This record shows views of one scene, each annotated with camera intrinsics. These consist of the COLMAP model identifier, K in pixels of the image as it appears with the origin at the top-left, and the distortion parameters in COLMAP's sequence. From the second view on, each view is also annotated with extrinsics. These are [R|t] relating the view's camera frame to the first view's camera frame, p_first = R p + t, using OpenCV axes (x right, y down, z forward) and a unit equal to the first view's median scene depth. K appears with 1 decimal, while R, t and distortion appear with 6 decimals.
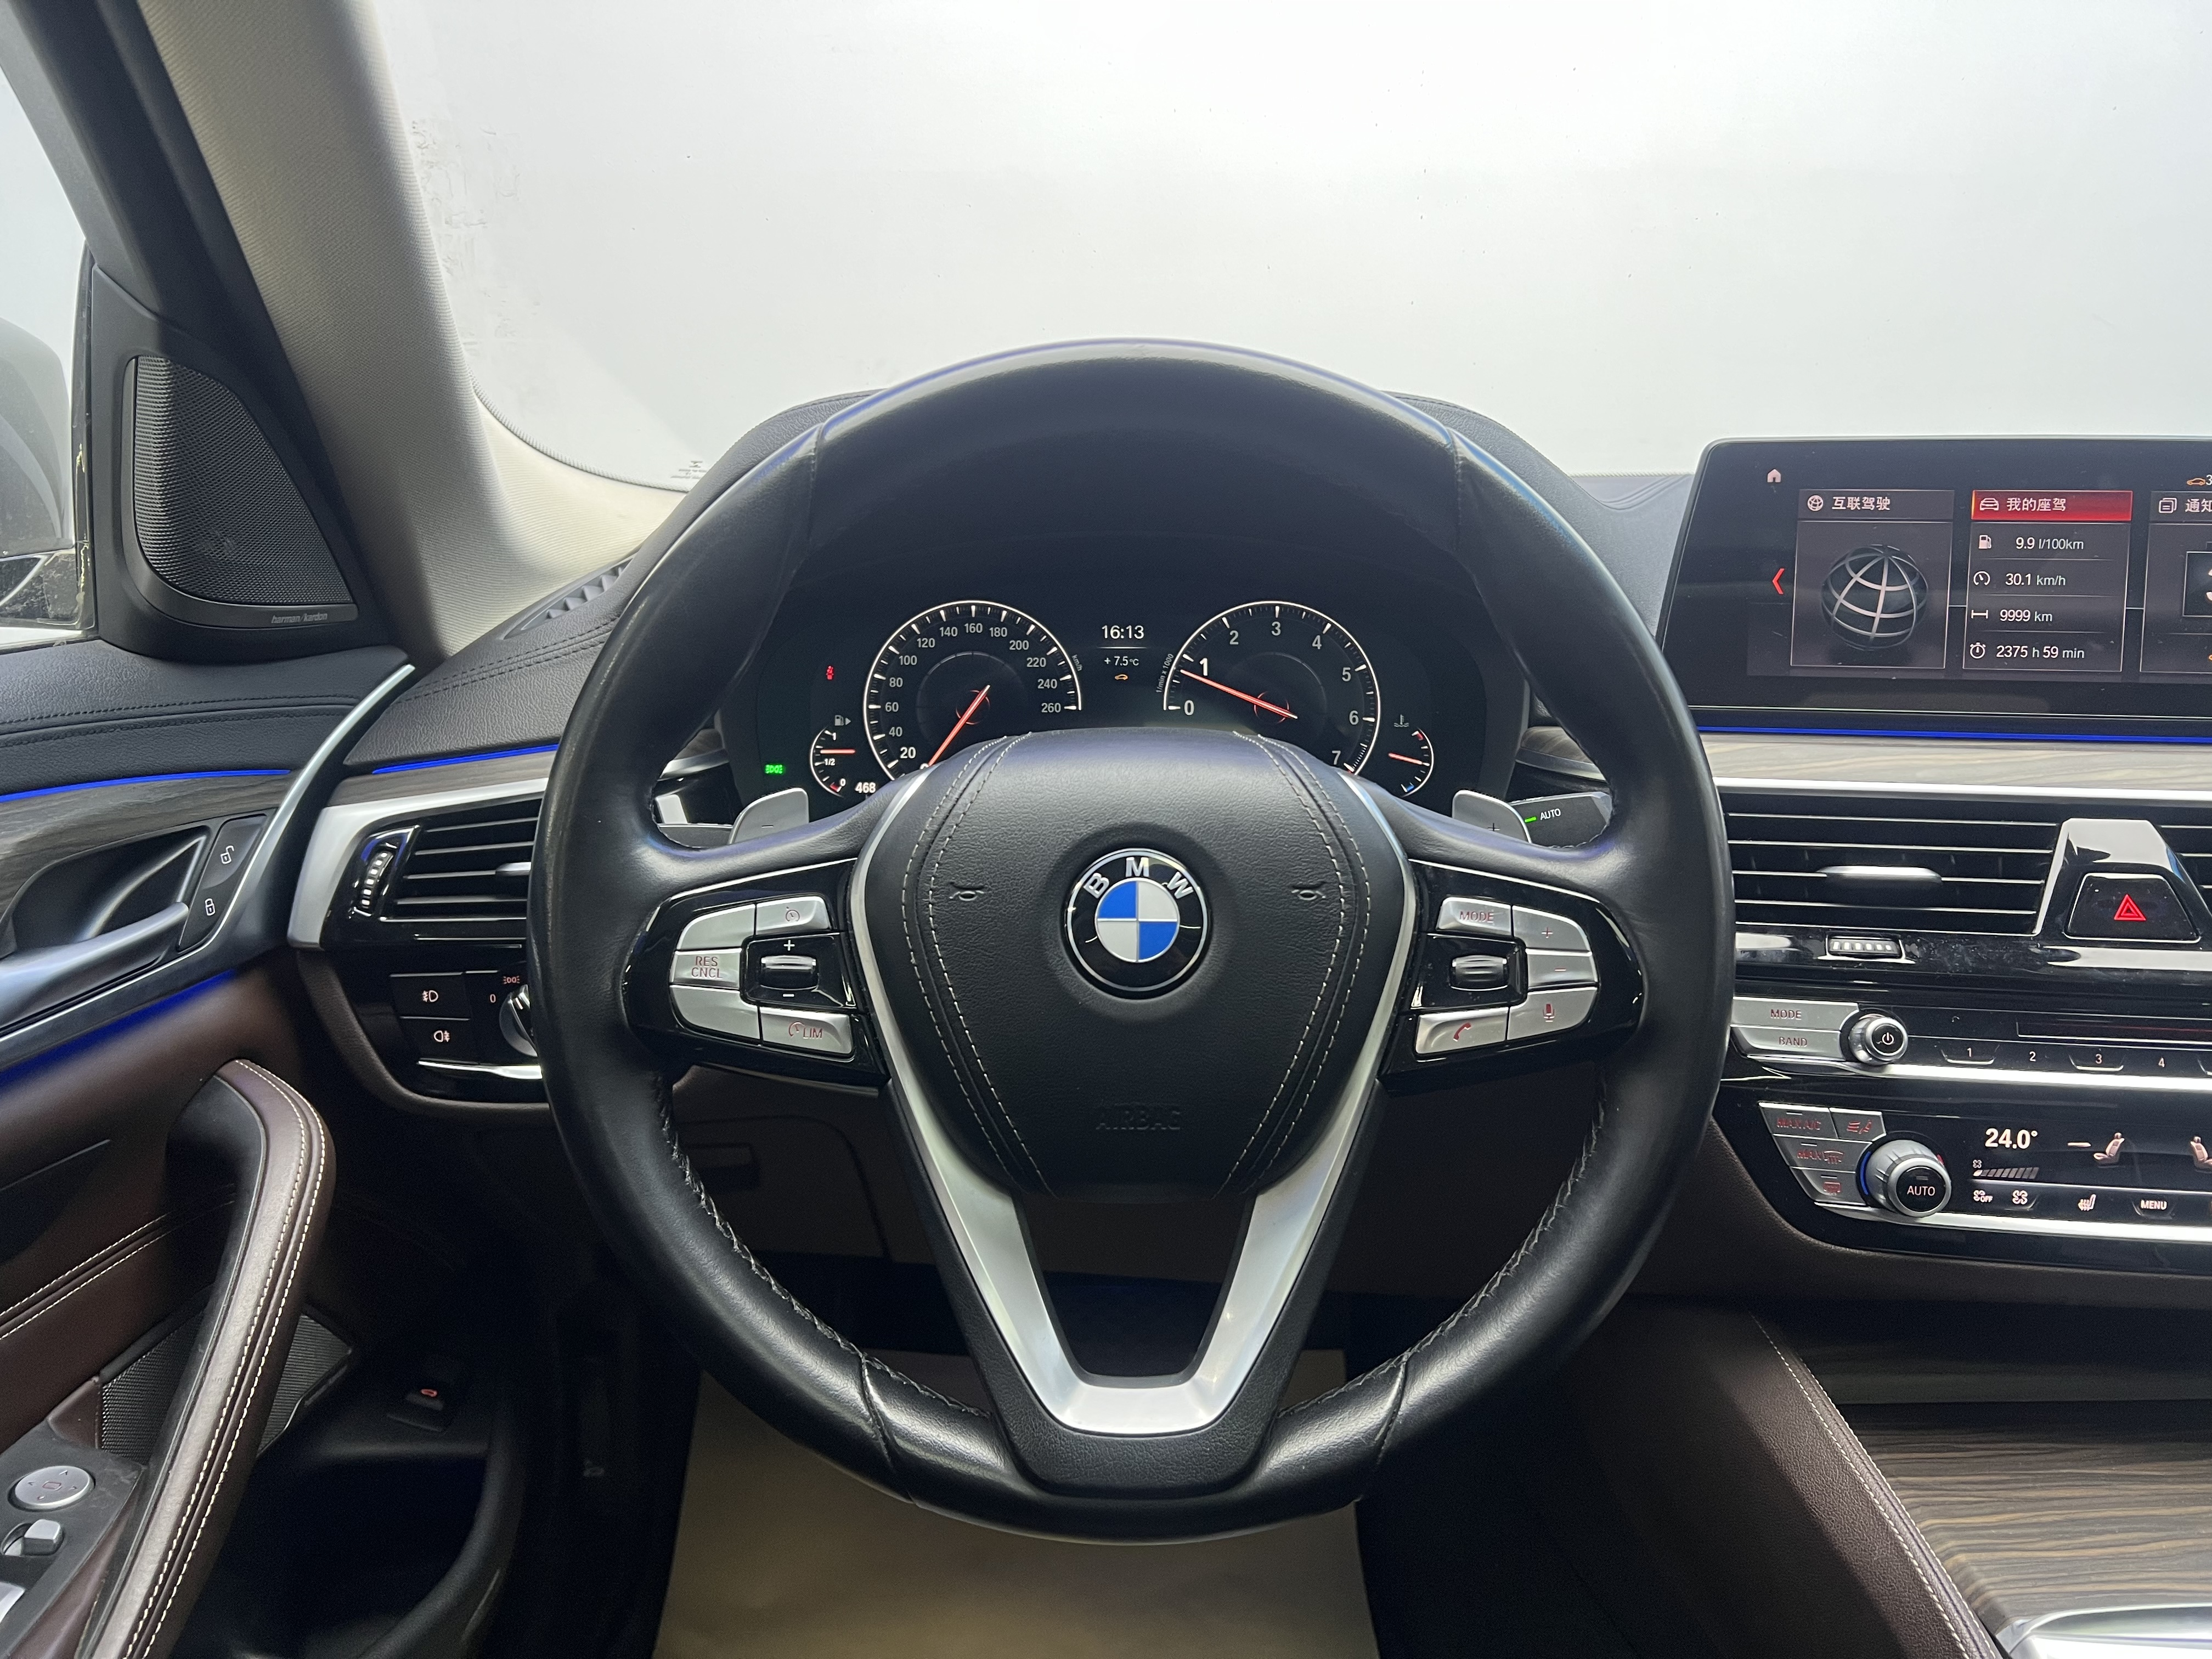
lens RADIAL K [[1692.9, 0, 1112.3], [0, 1692.9, 838.5], [0, 0, 1]] dist [0.065017, -0.084958]
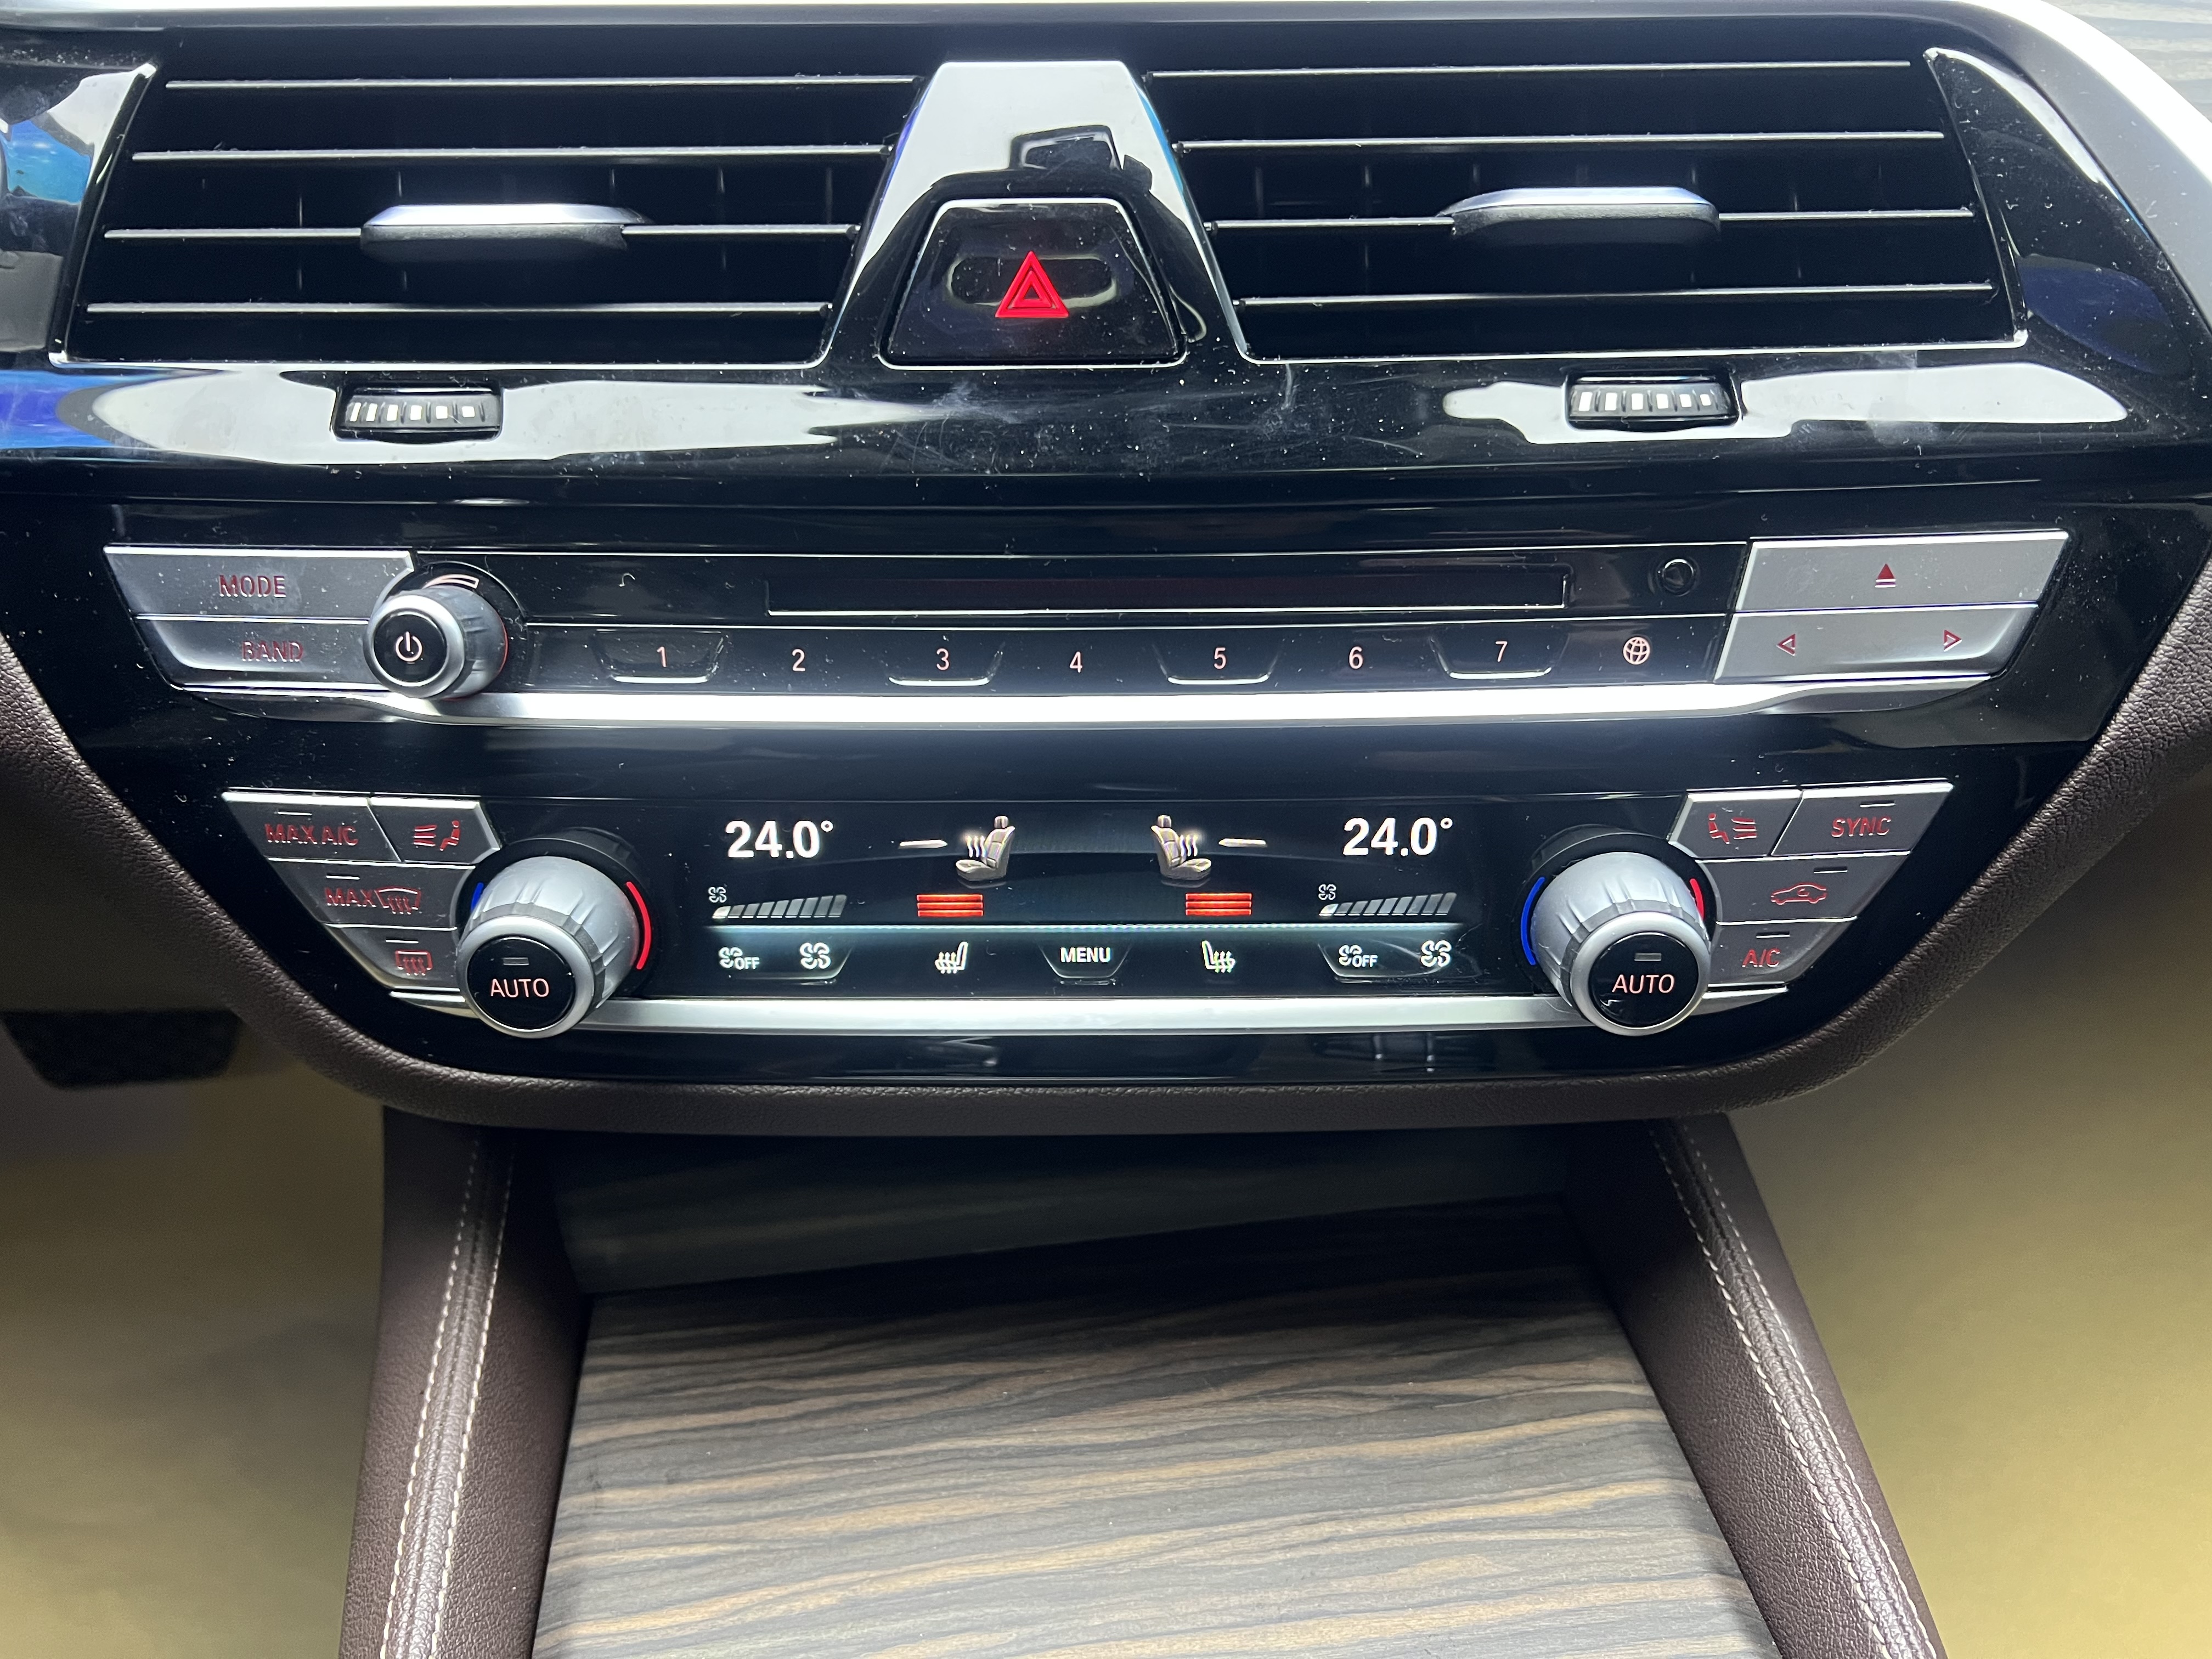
lens RADIAL K [[1716.4, 0, 1106.1], [0, 1716.4, 838.3], [0, 0, 1]] dist [0.041879, -0.079463]
pose [[0.993286, -0.070866, 0.091440, 0.568711], [0.035468, 0.938898, 0.342363, 0.024007], [-0.110114, -0.336821, 0.935108, 0.570412]]
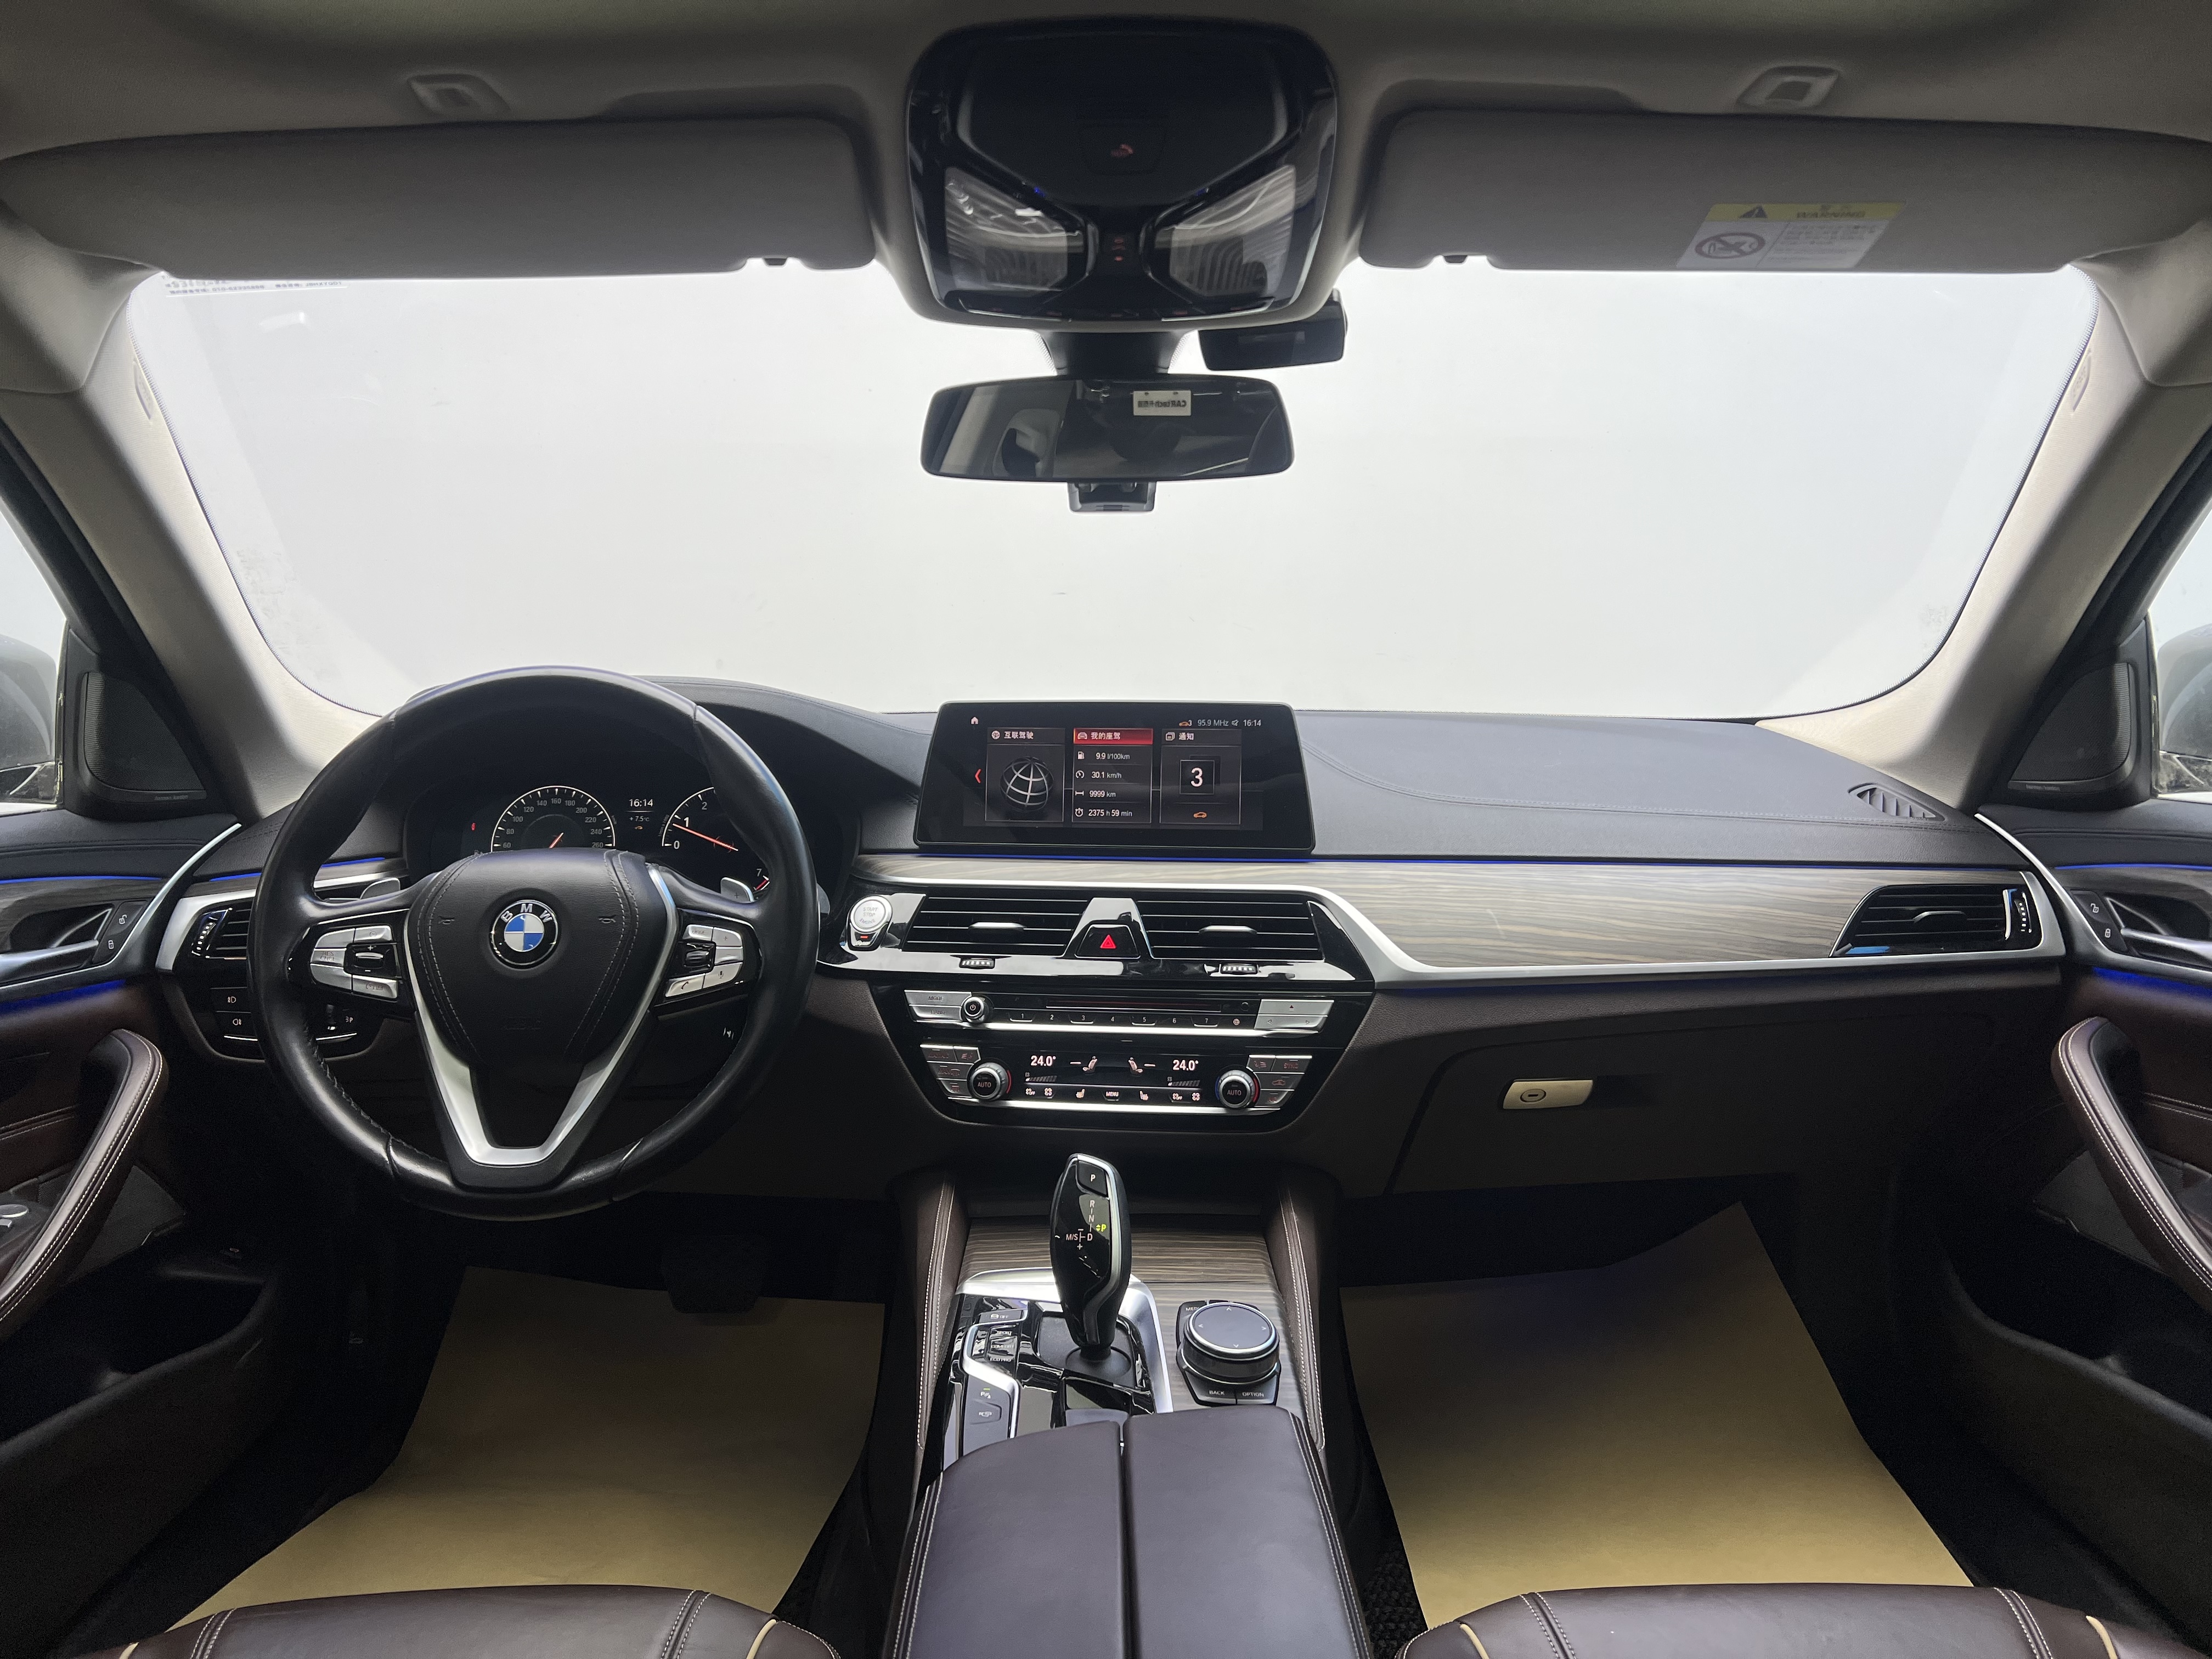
lens RADIAL K [[1697.5, 0, 1108.9], [0, 1697.5, 827.0], [0, 0, 1]] dist [0.084882, -0.121168]
pose [[0.999975, -0.003687, -0.006013, 0.611962], [0.002994, 0.993765, -0.111451, 0.126844], [0.006386, 0.111430, 0.993752, -0.941193]]
